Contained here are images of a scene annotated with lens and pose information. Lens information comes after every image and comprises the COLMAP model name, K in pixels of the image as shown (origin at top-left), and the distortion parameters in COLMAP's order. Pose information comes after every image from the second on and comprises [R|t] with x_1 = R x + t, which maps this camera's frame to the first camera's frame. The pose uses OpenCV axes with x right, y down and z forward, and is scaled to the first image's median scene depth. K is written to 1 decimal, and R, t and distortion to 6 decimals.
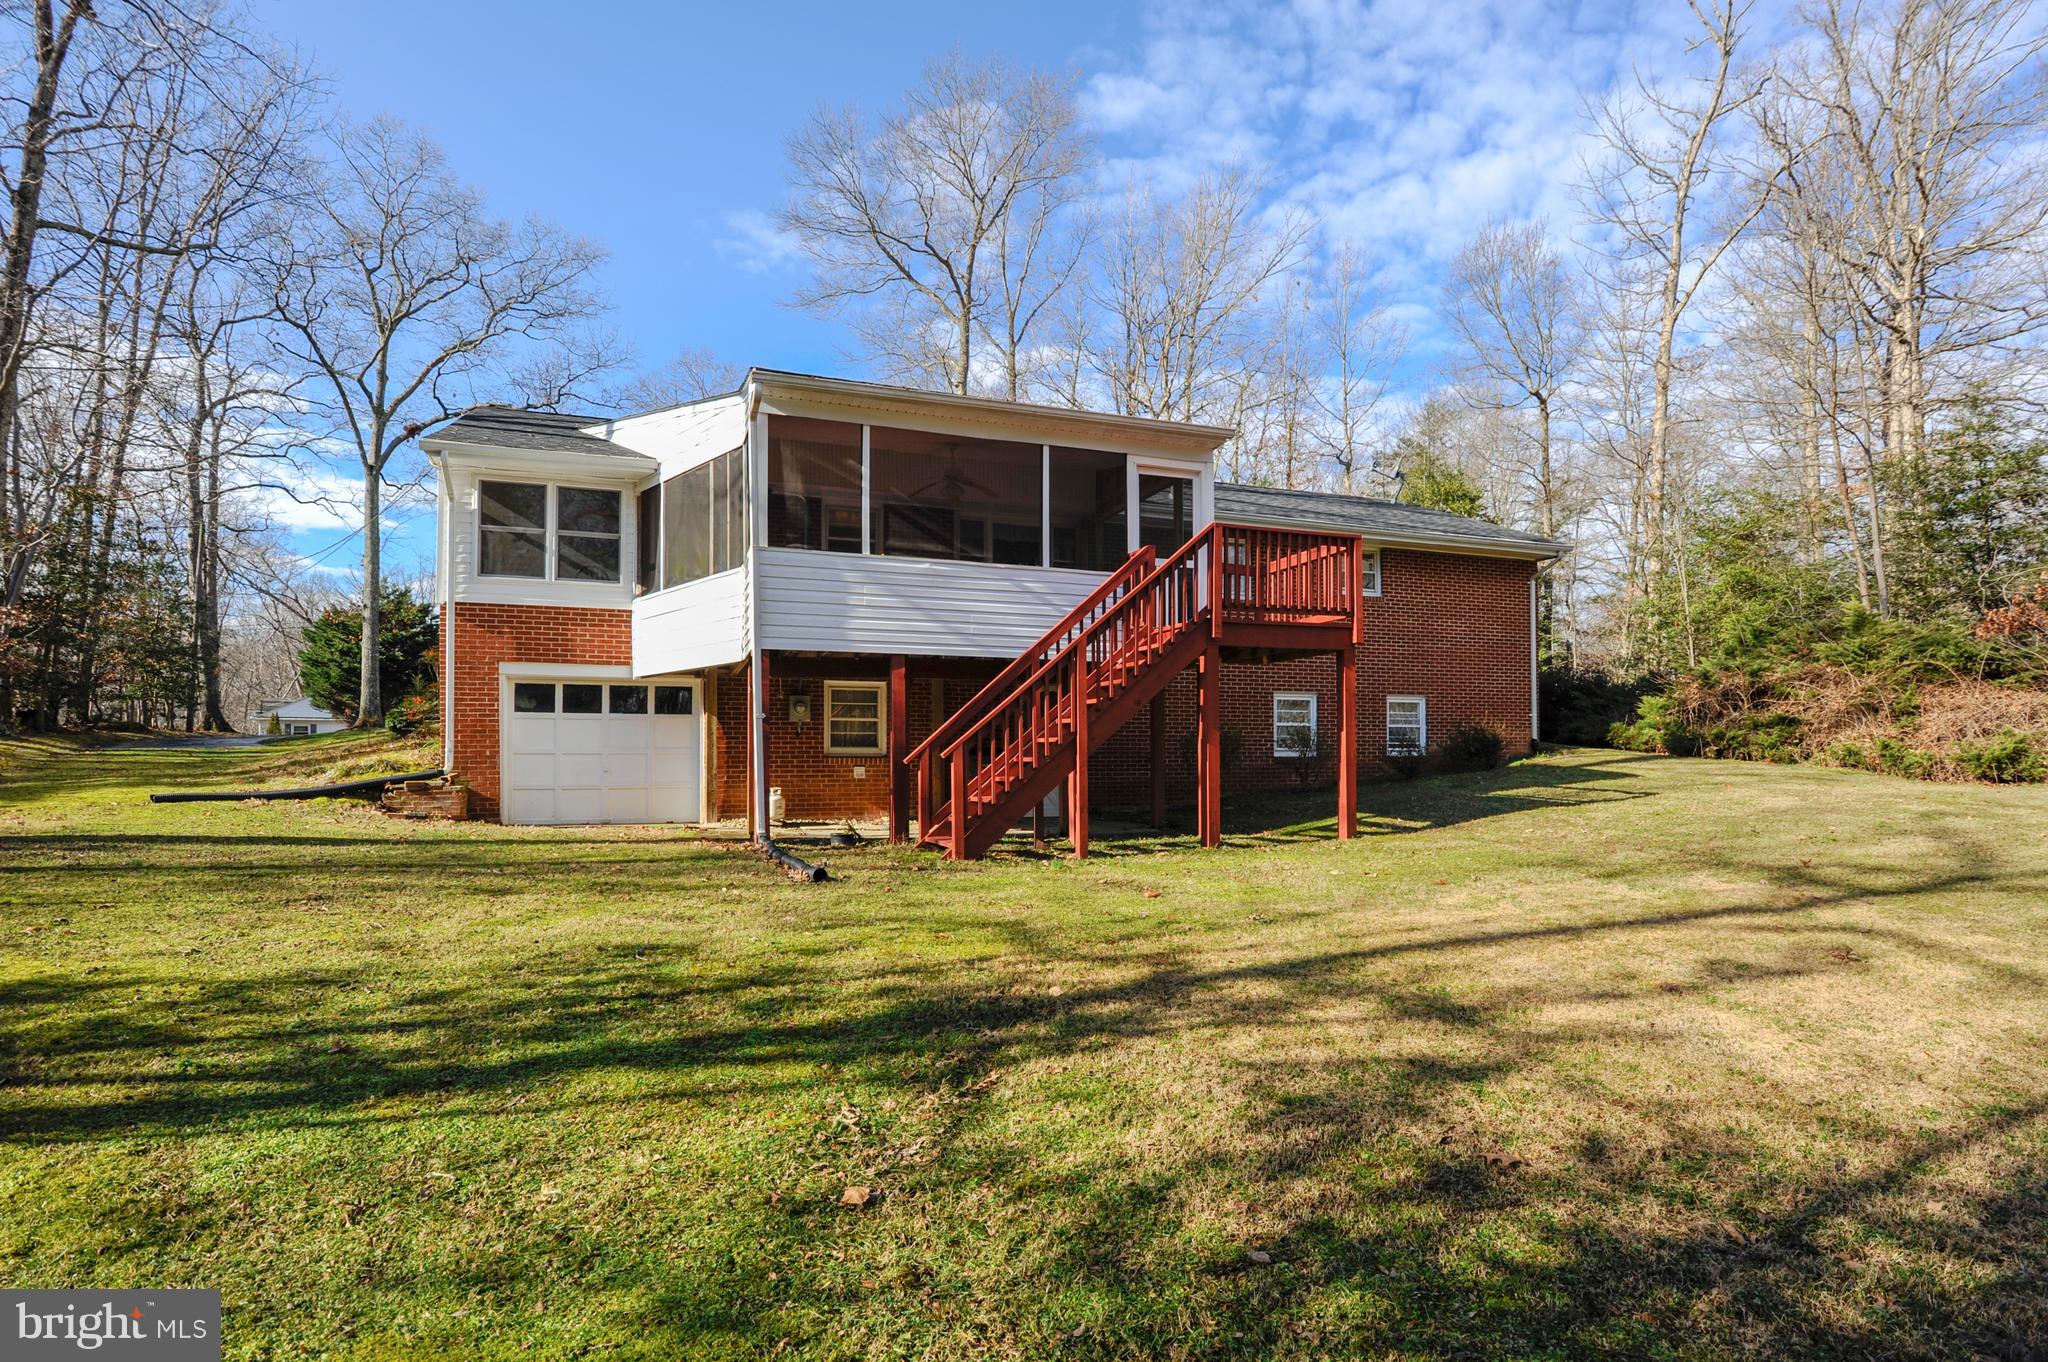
lens RADIAL K [[1002.0, 0, 1027.6], [0, 1002.0, 752.2], [0, 0, 1]] dist [-0.010221, -0.000412]
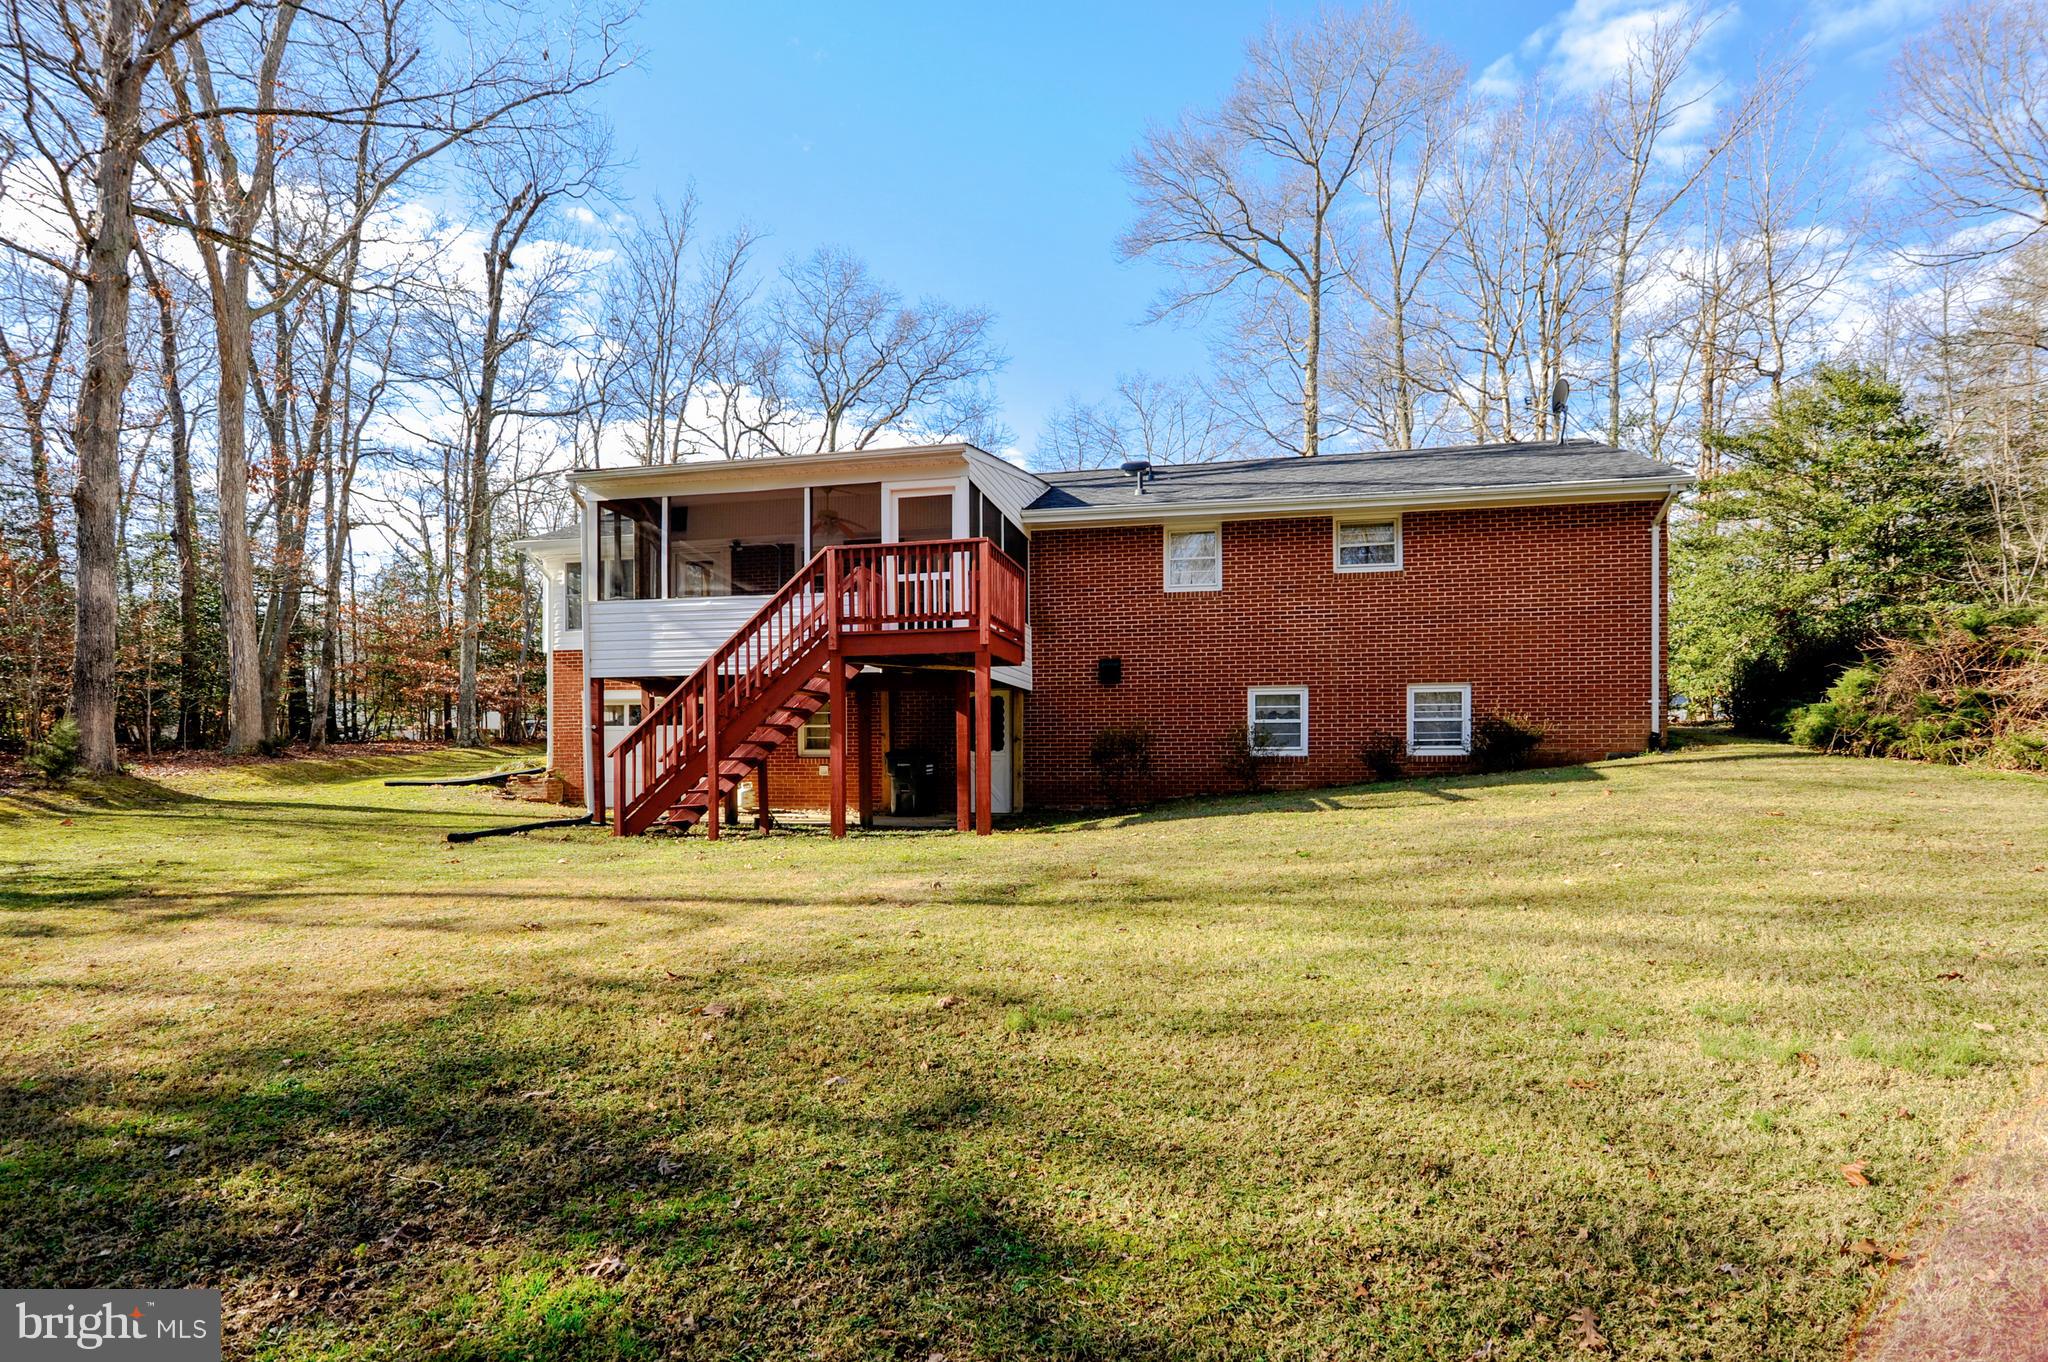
lens RADIAL K [[1025.6, 0, 1024.7], [0, 1025.6, 767.9], [0, 0, 1]] dist [0.003411, 0.000183]
pose [[0.849680, 0.001278, -0.527297, 0.674736], [0.003917, 0.999954, 0.008735, 0.007168], [0.527284, -0.009488, 0.849636, 0.093765]]
